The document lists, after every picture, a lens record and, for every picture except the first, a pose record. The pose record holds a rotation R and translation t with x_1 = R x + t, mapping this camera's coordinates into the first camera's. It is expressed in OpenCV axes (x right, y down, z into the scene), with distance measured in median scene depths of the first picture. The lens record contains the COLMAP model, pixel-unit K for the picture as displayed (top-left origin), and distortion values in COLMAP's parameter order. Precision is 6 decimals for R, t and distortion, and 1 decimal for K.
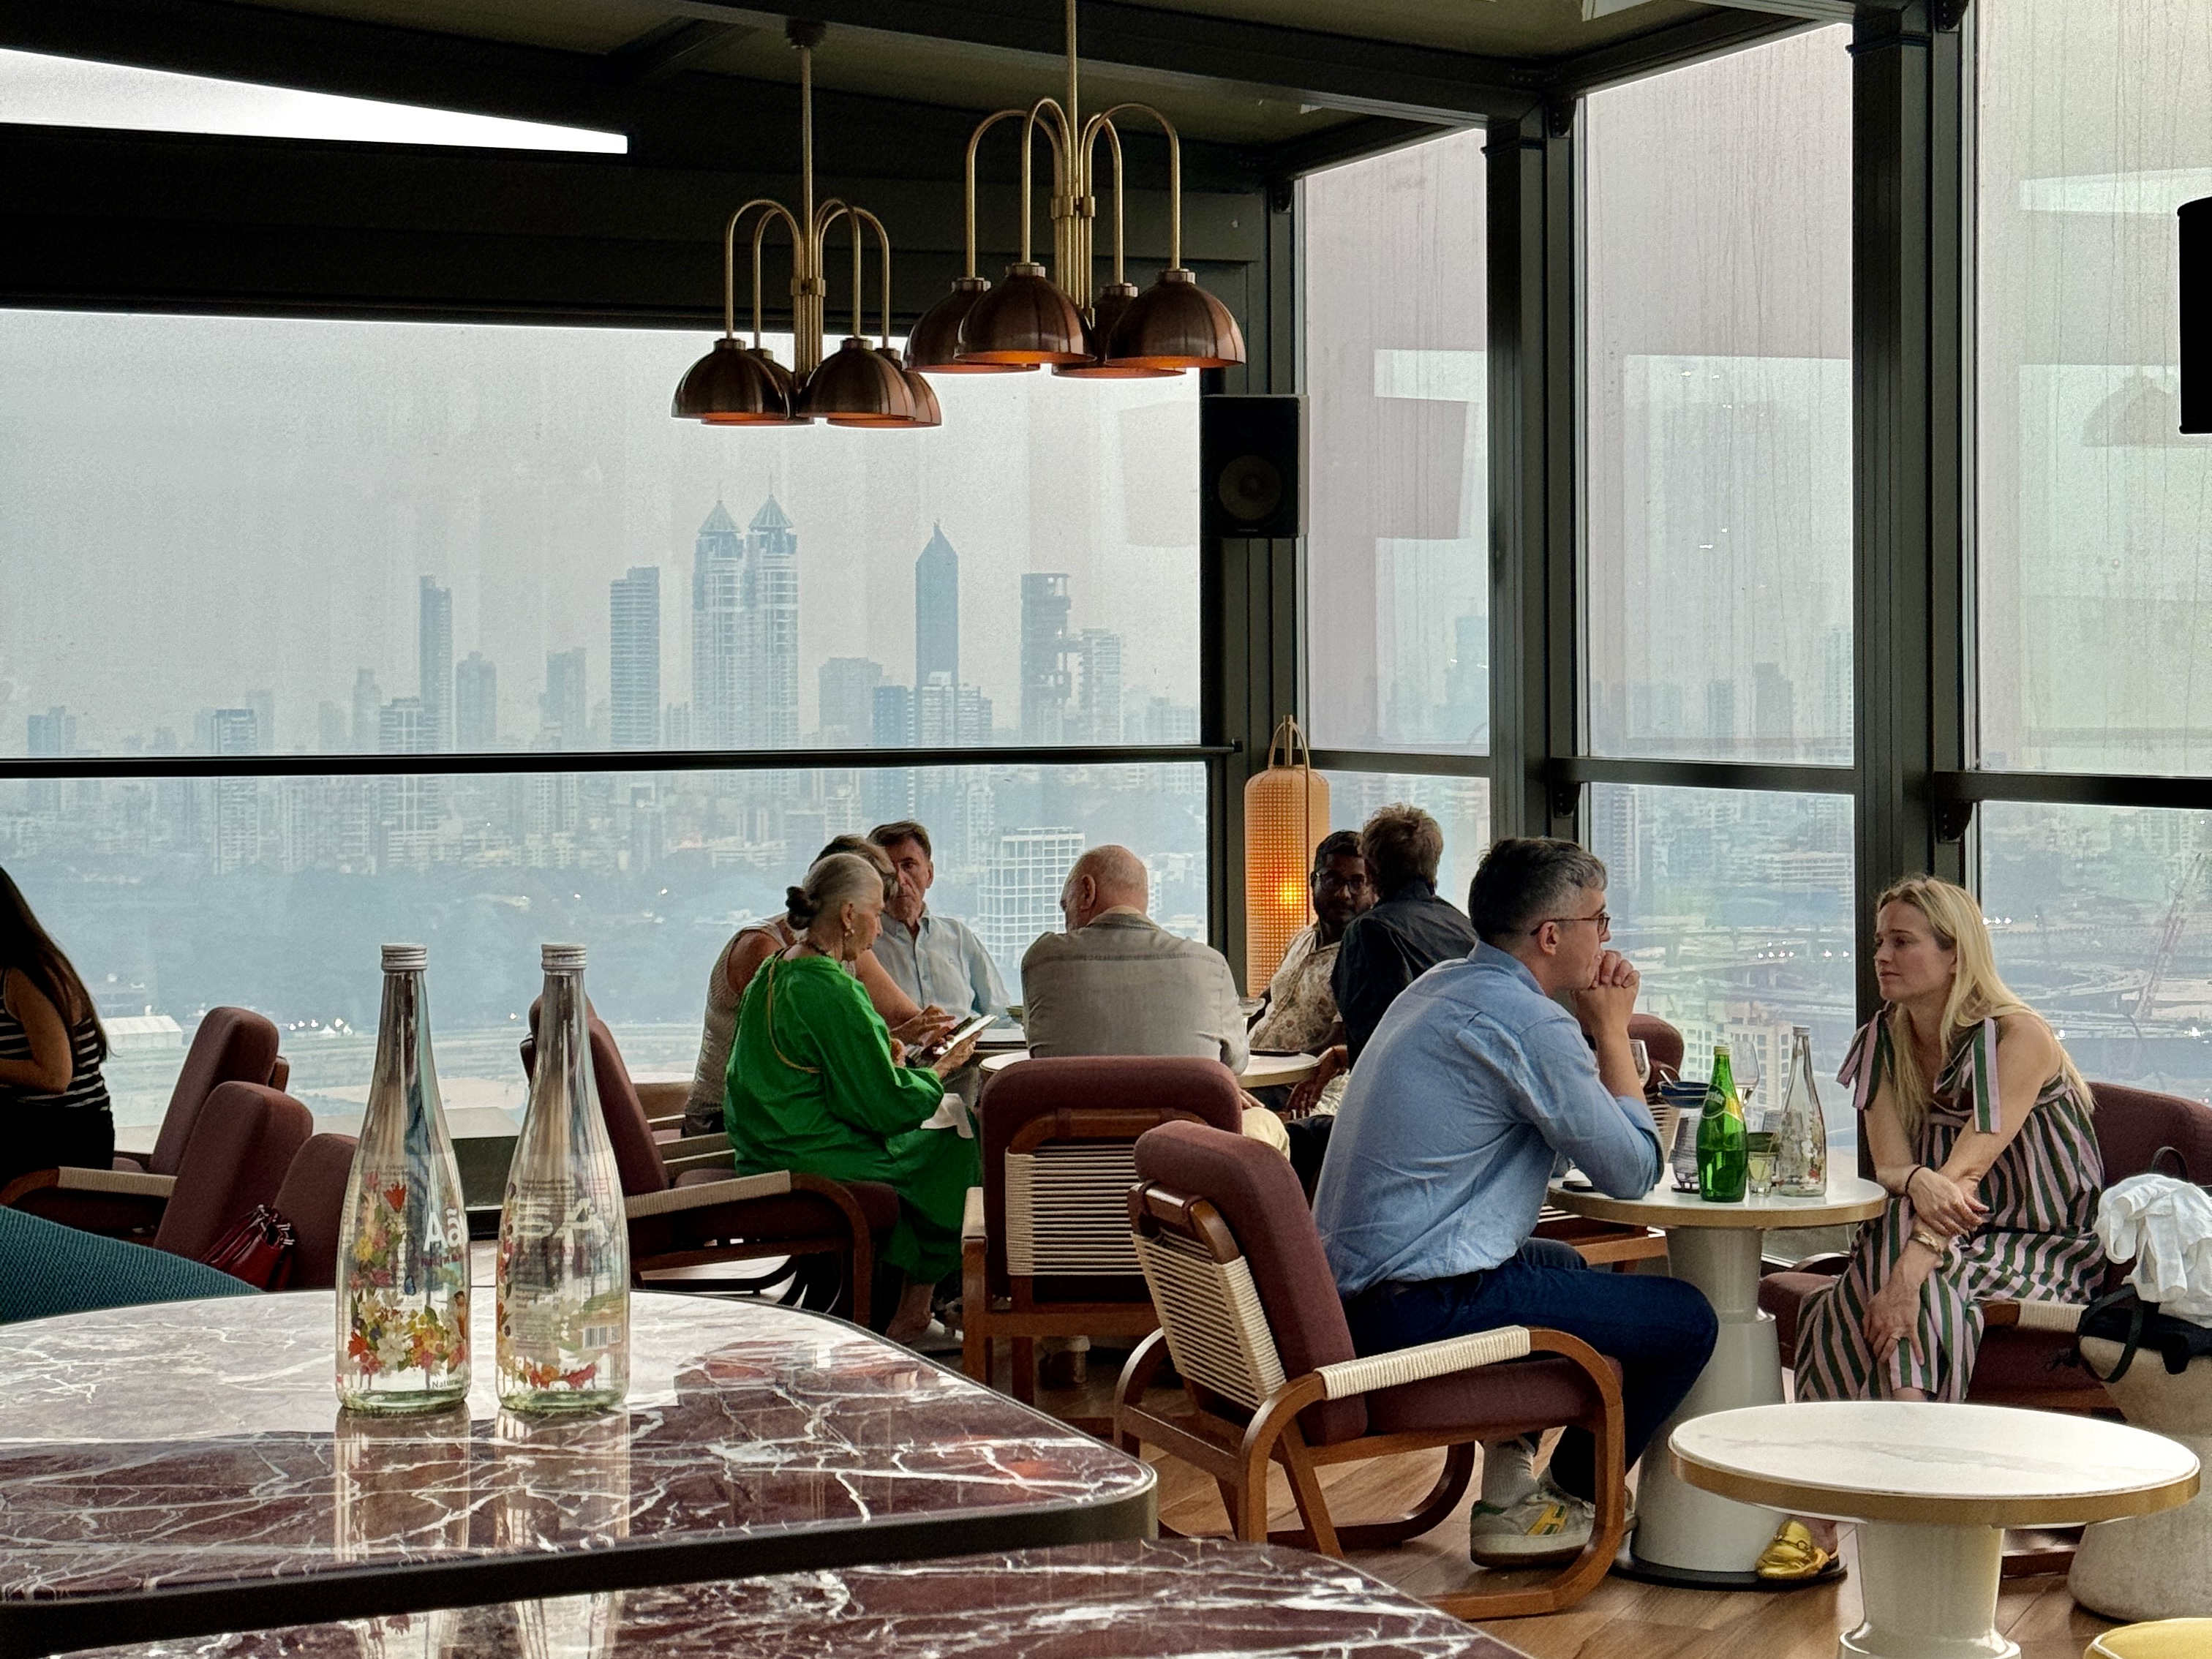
lens RADIAL K [[4122.8, 0, 1106.0], [0, 4122.8, 829.5], [0, 0, 1]] dist [0.169093, -1.628563]
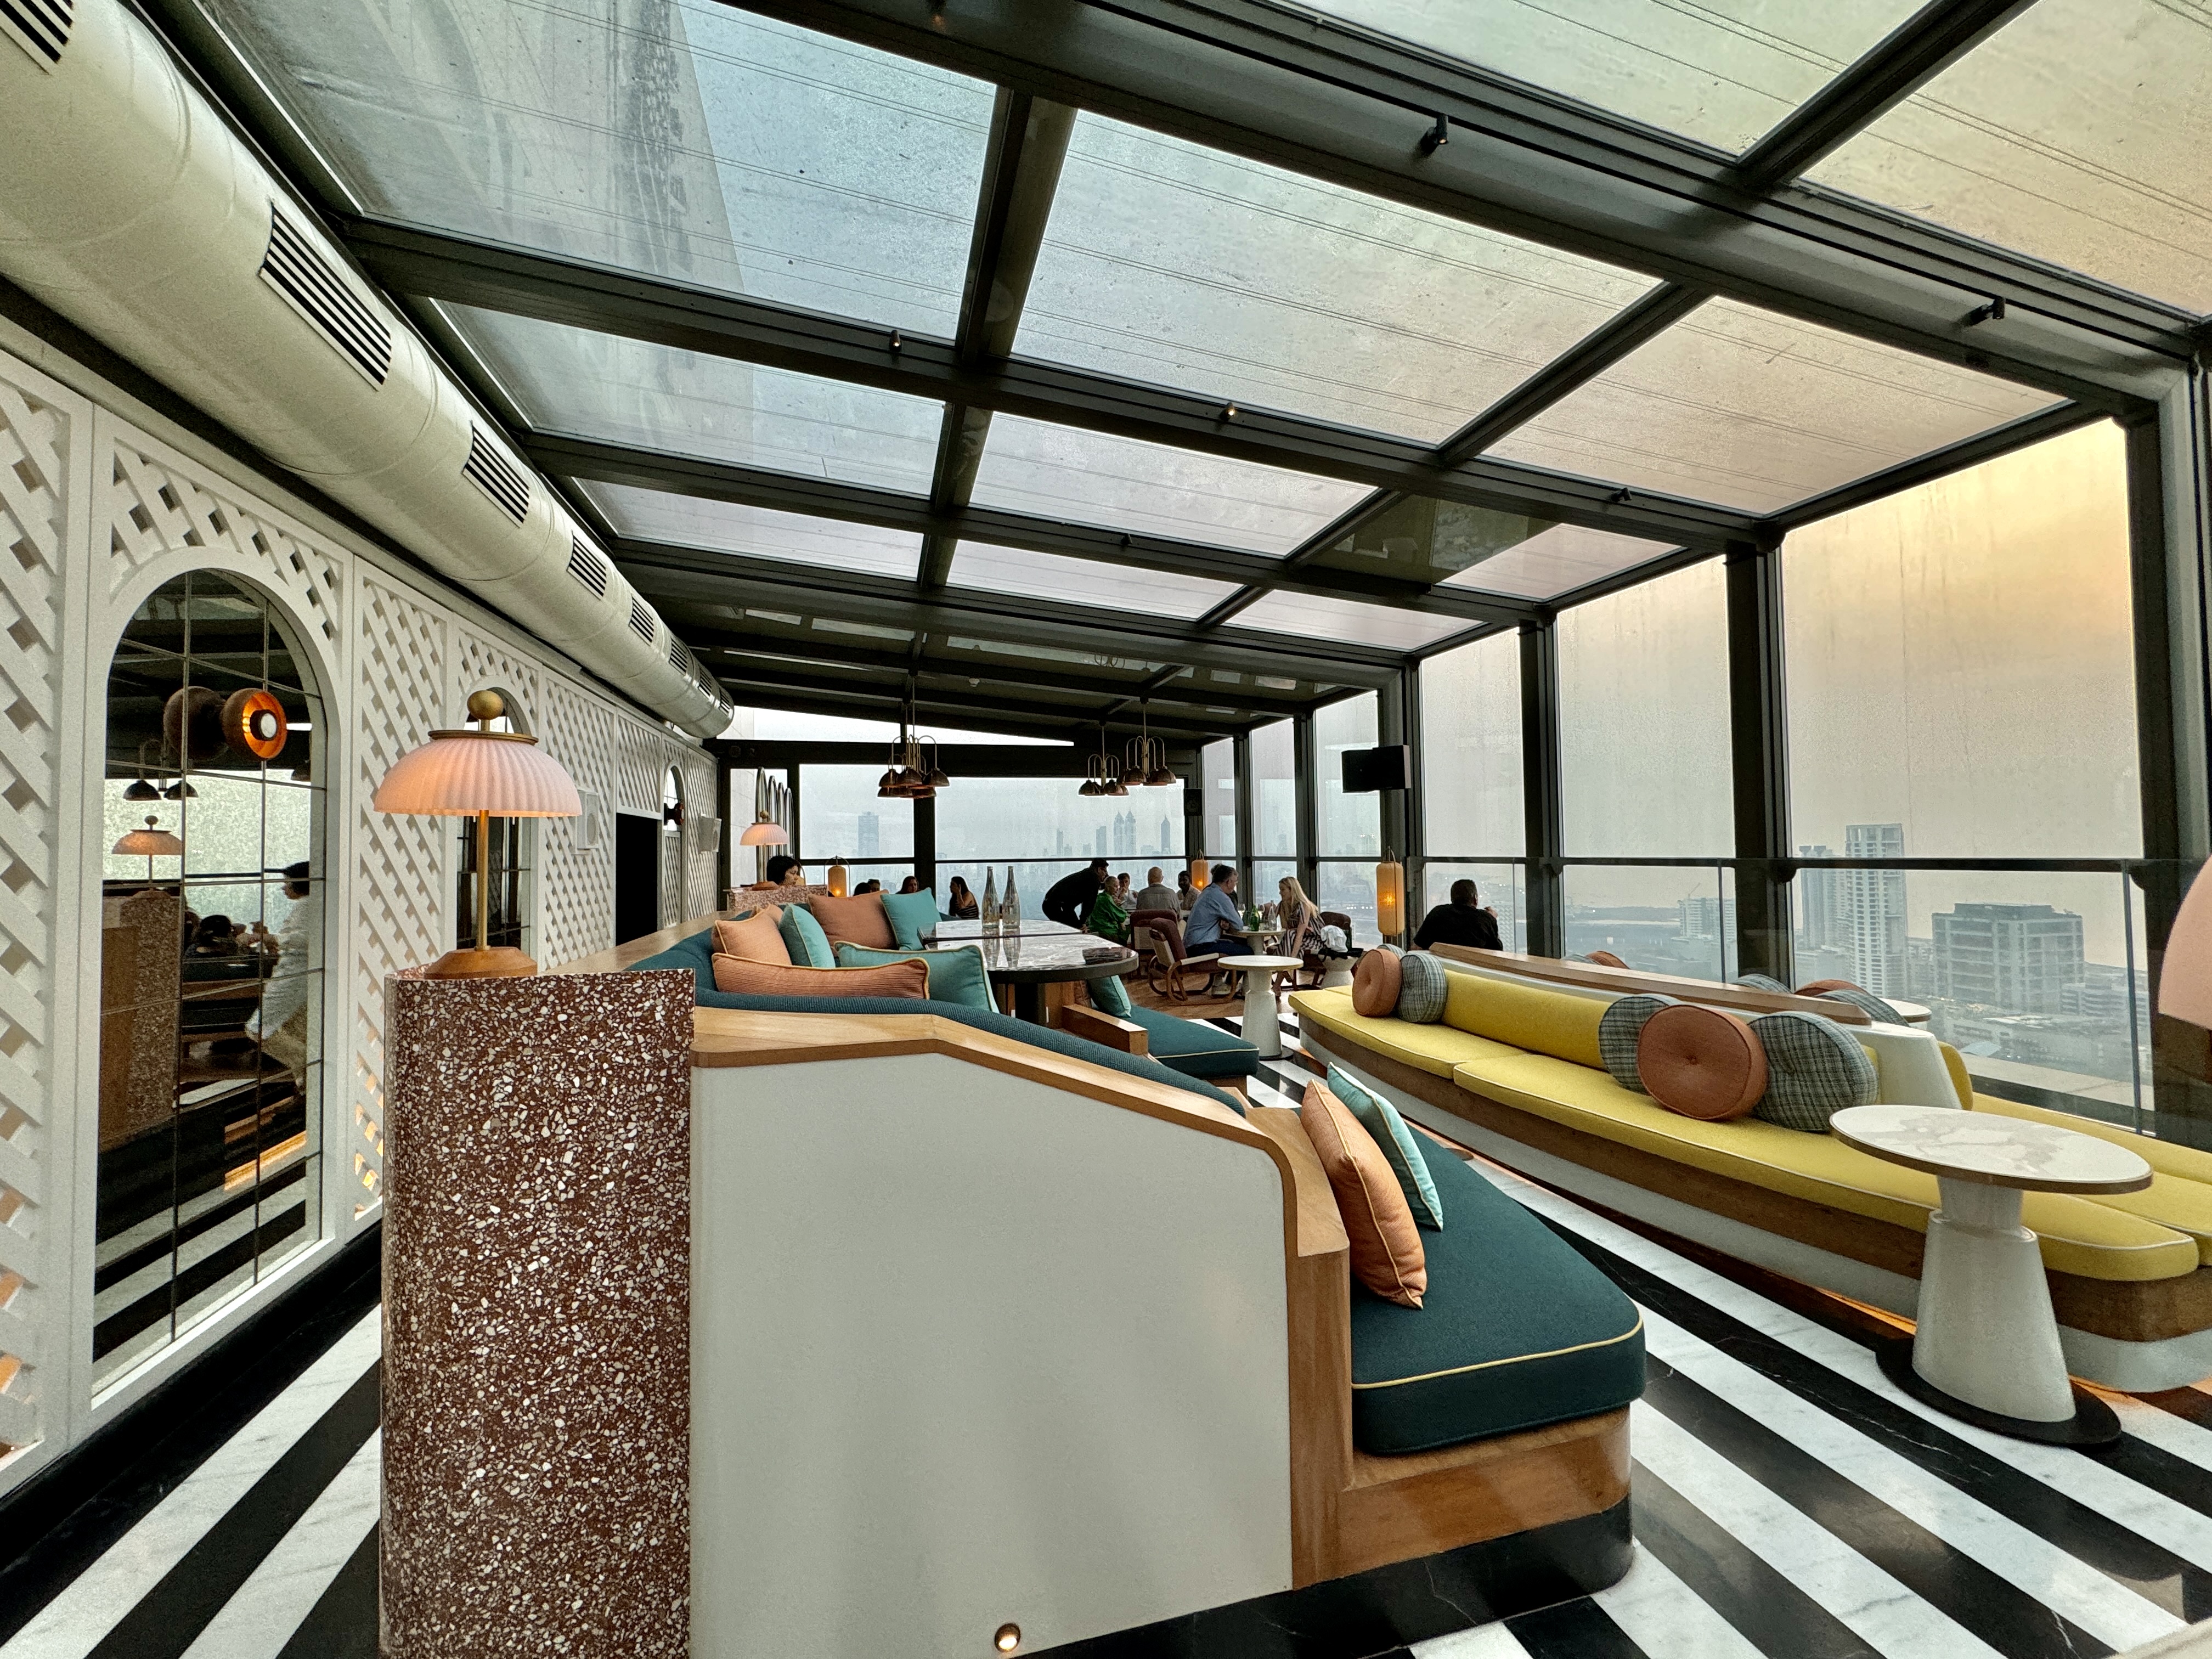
lens RADIAL K [[888.5, 0, 1106.0], [0, 888.5, 829.5], [0, 0, 1]] dist [-0.000340, -0.000016]
pose [[0.994570, -0.014479, -0.103054, 0.052033], [0.008367, 0.998194, -0.059495, 0.015854], [0.103729, 0.058310, 0.992895, -0.153578]]
